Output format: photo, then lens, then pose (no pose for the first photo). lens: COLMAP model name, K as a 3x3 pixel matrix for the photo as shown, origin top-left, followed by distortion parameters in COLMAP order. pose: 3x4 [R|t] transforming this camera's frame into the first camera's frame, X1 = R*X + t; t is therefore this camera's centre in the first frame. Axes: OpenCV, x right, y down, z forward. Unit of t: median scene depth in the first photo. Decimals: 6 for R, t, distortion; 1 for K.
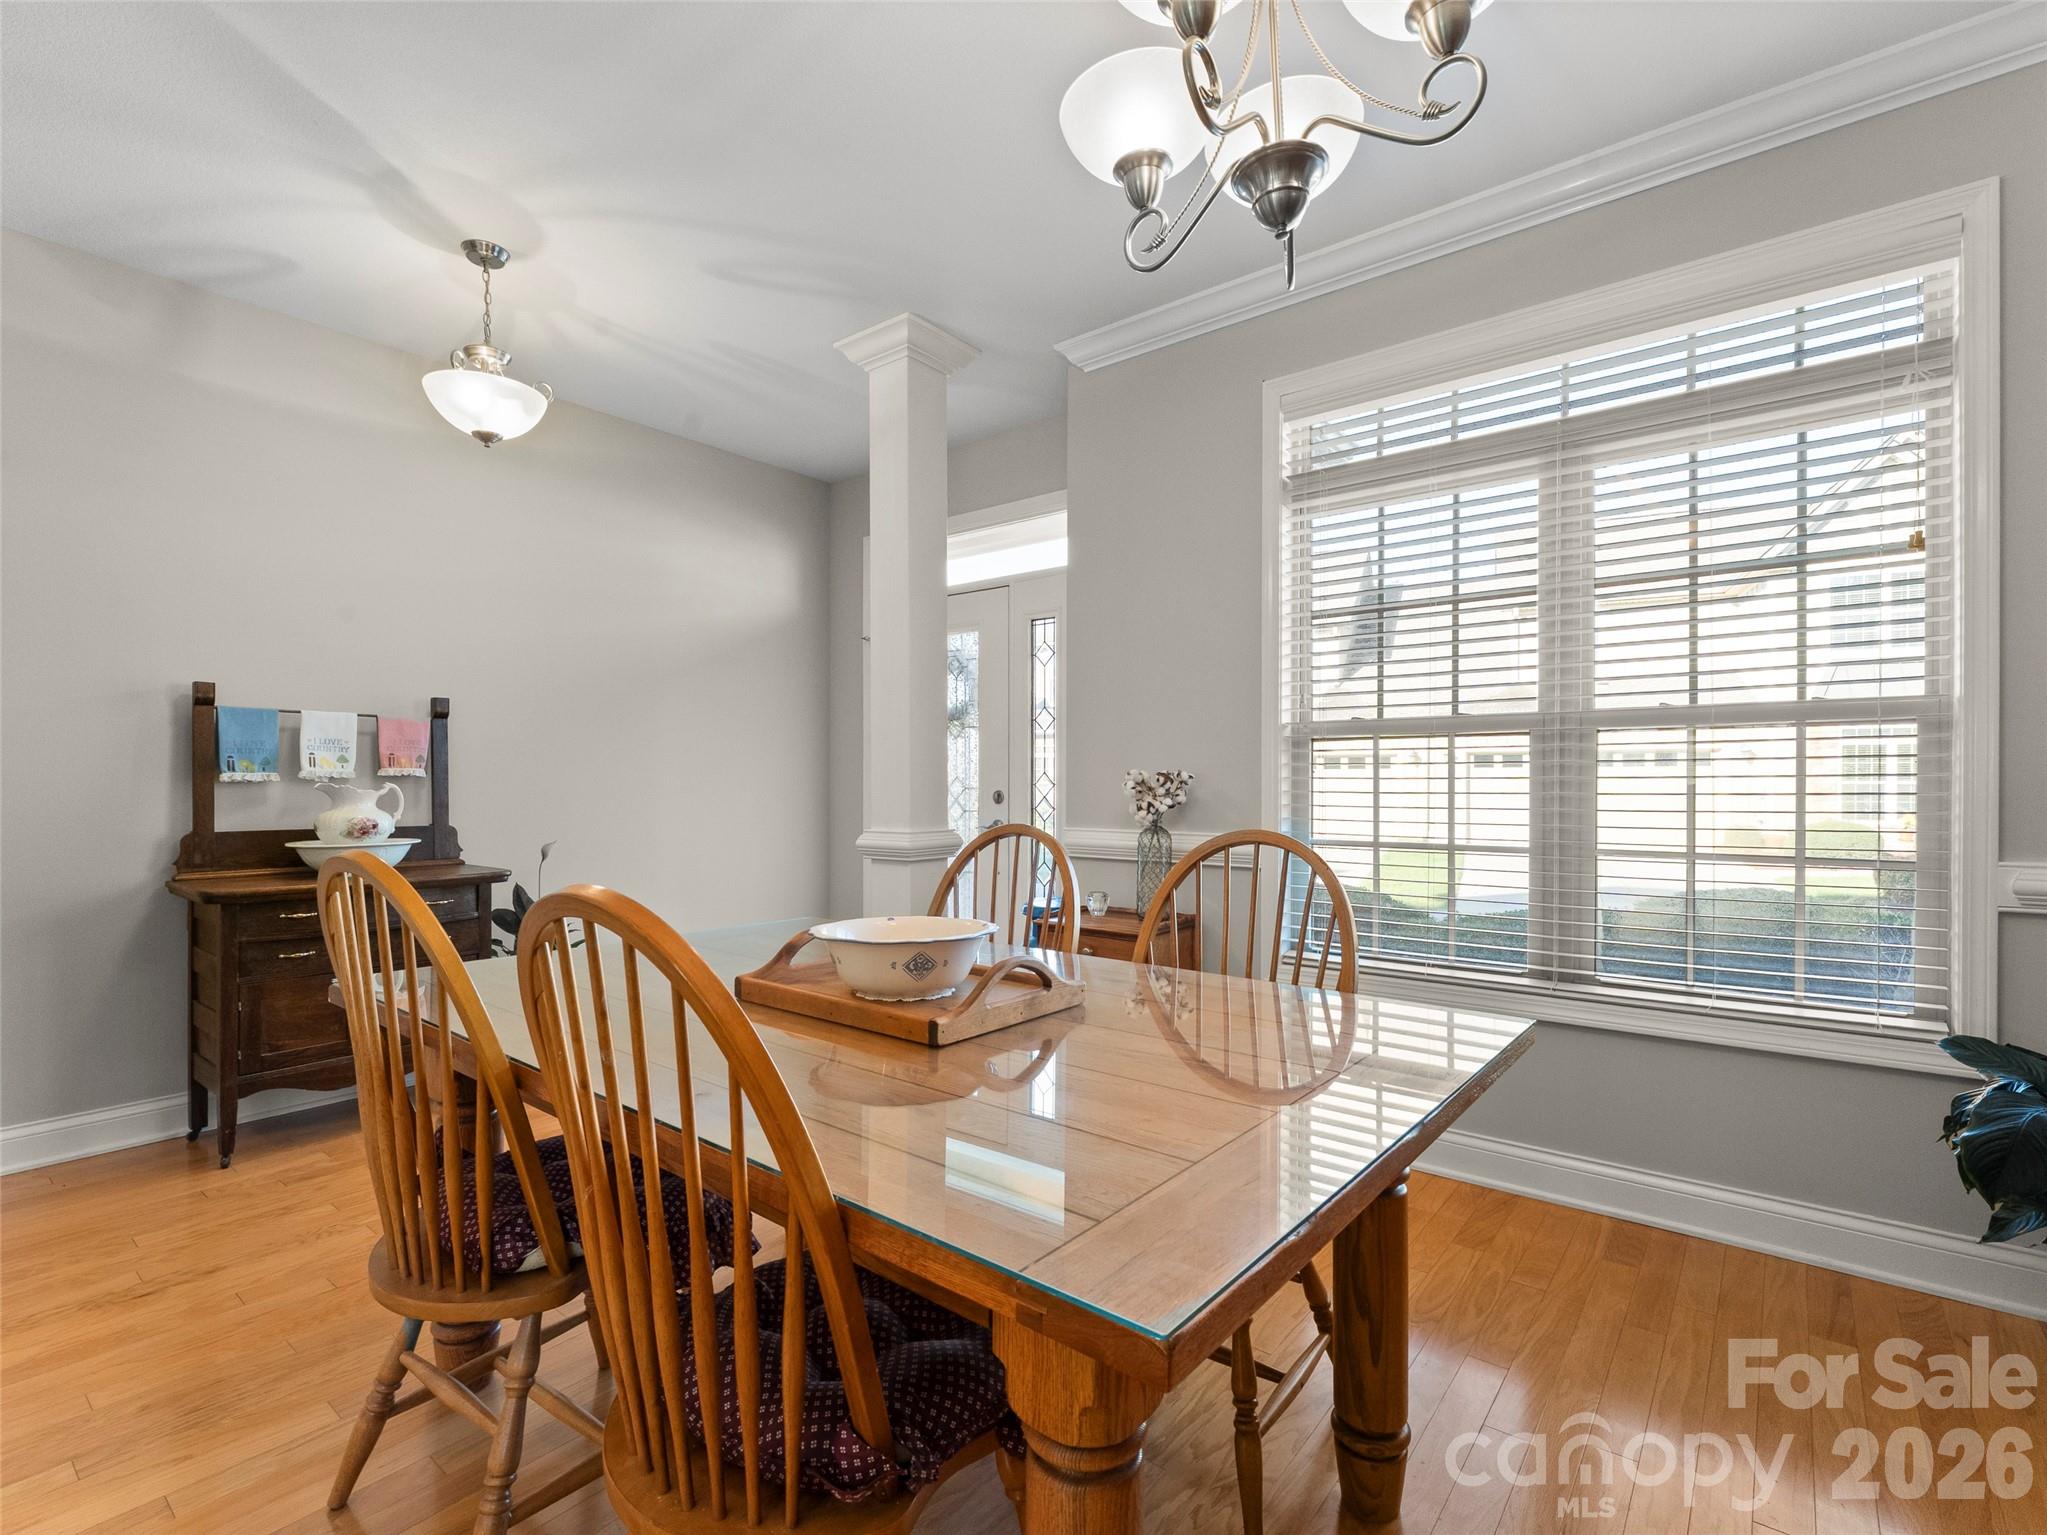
lens RADIAL K [[950.9, 0, 1029.5], [0, 950.9, 784.3], [0, 0, 1]] dist [0.000663, 0.000050]
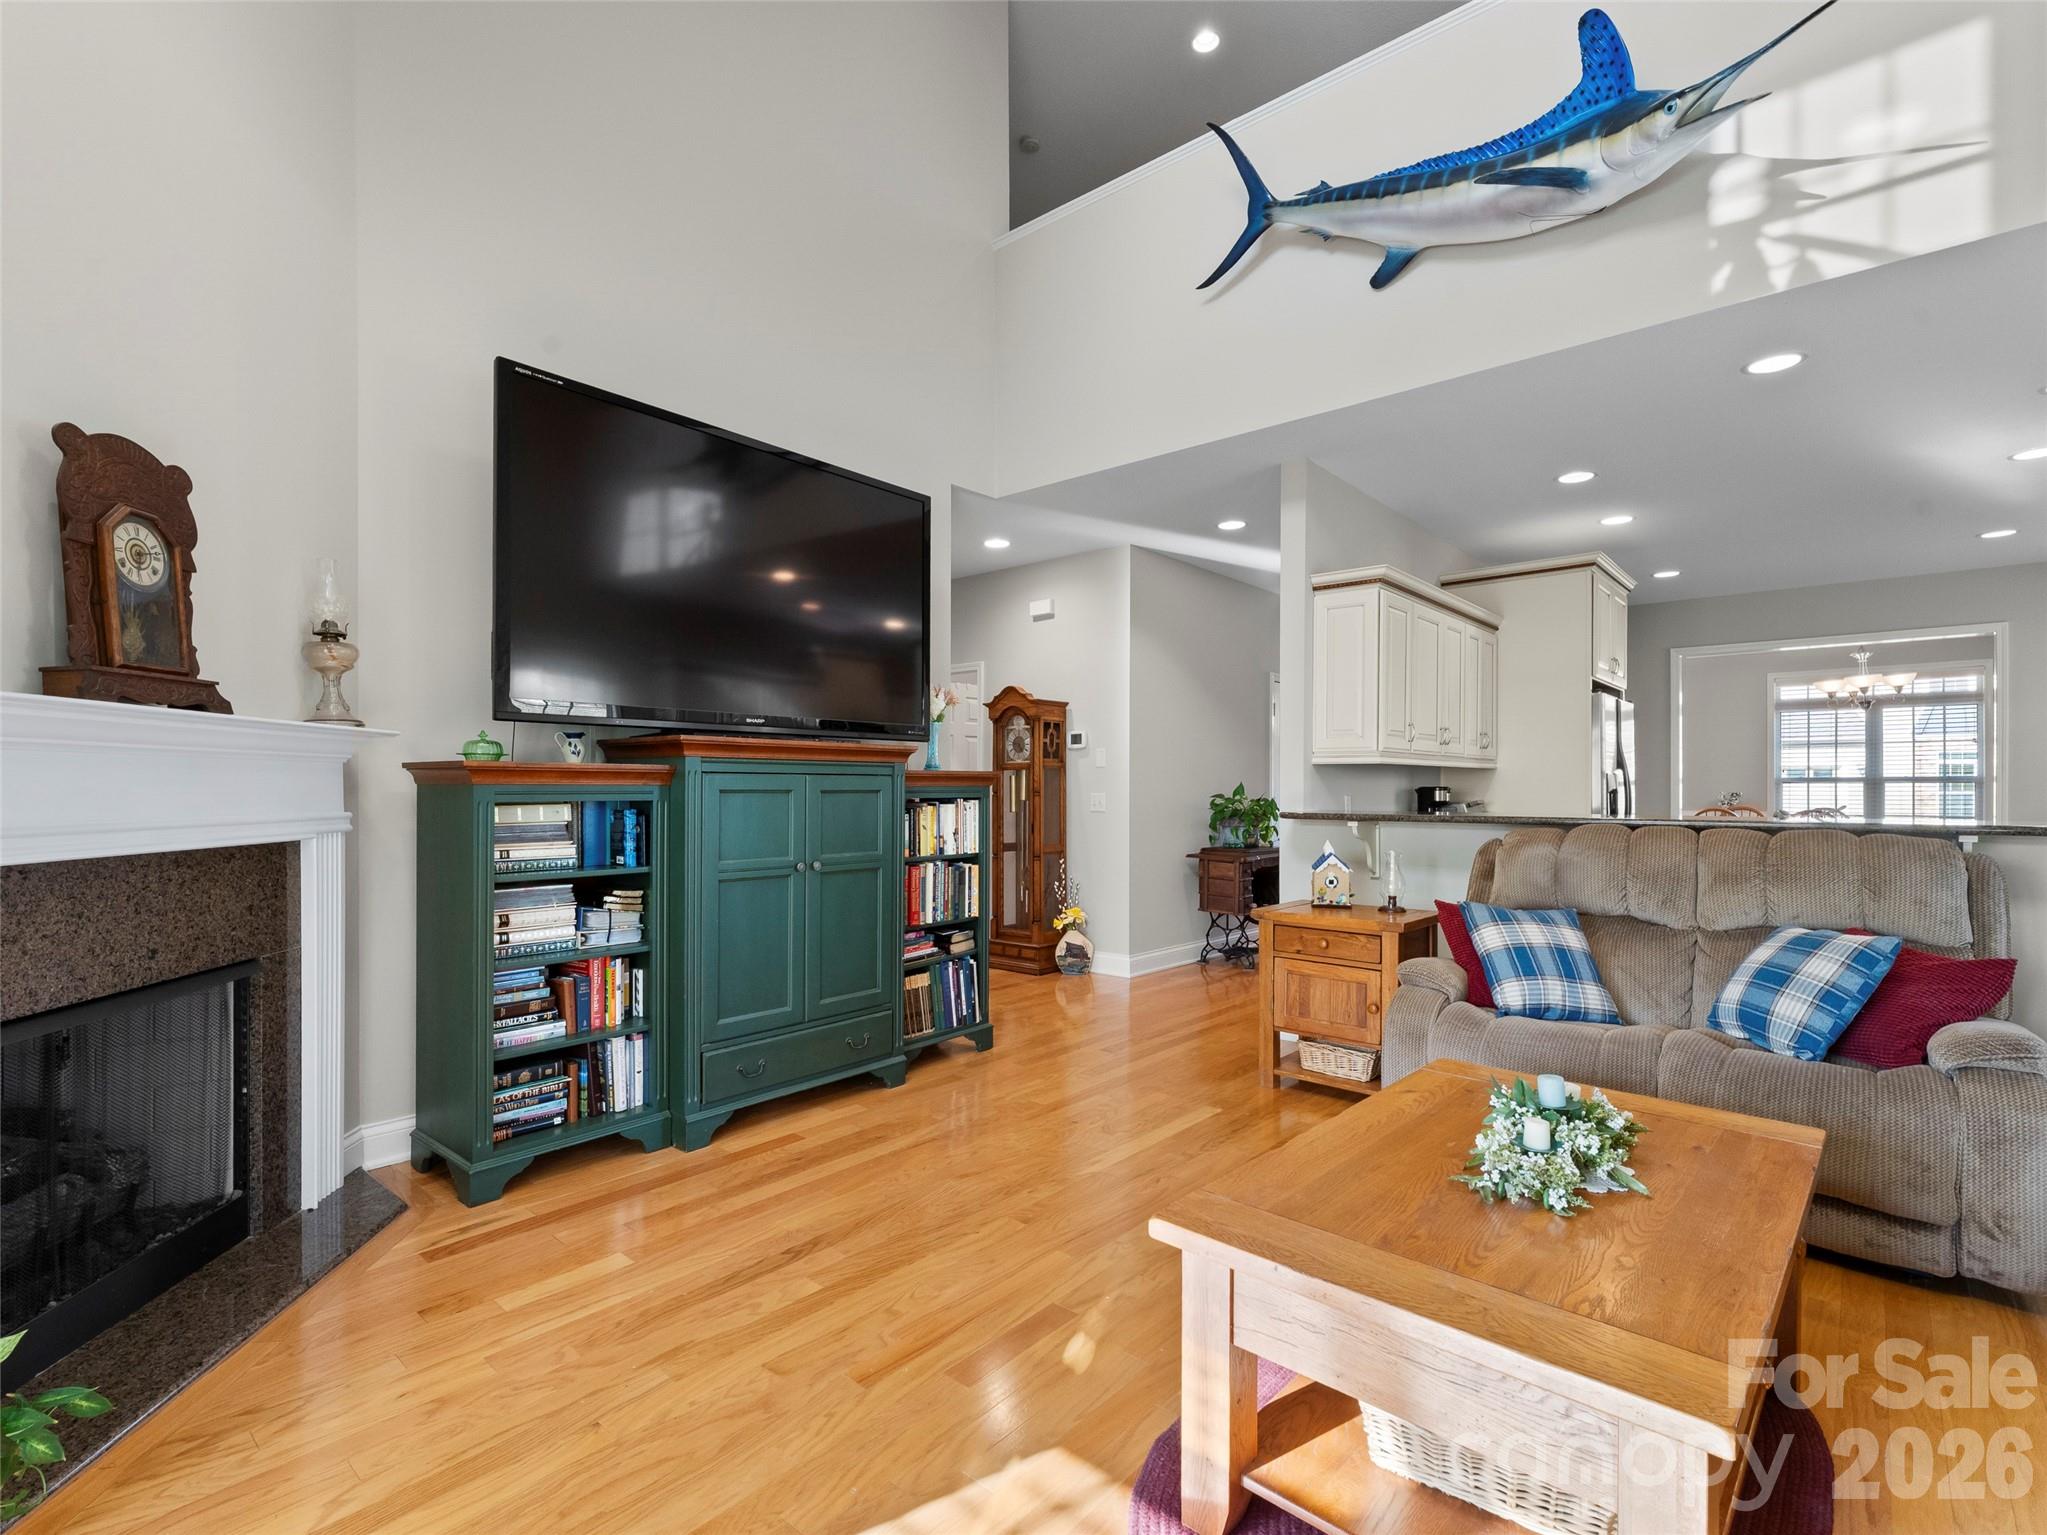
lens RADIAL K [[950.9, 0, 1017.4], [0, 950.9, 769.3], [0, 0, 1]] dist [0.000663, 0.000050]
pose [[0.999991, 0.001330, -0.003944, -2.582739], [-0.001363, 0.999964, -0.008425, -0.066127], [0.003933, 0.008430, 0.999957, -2.542200]]
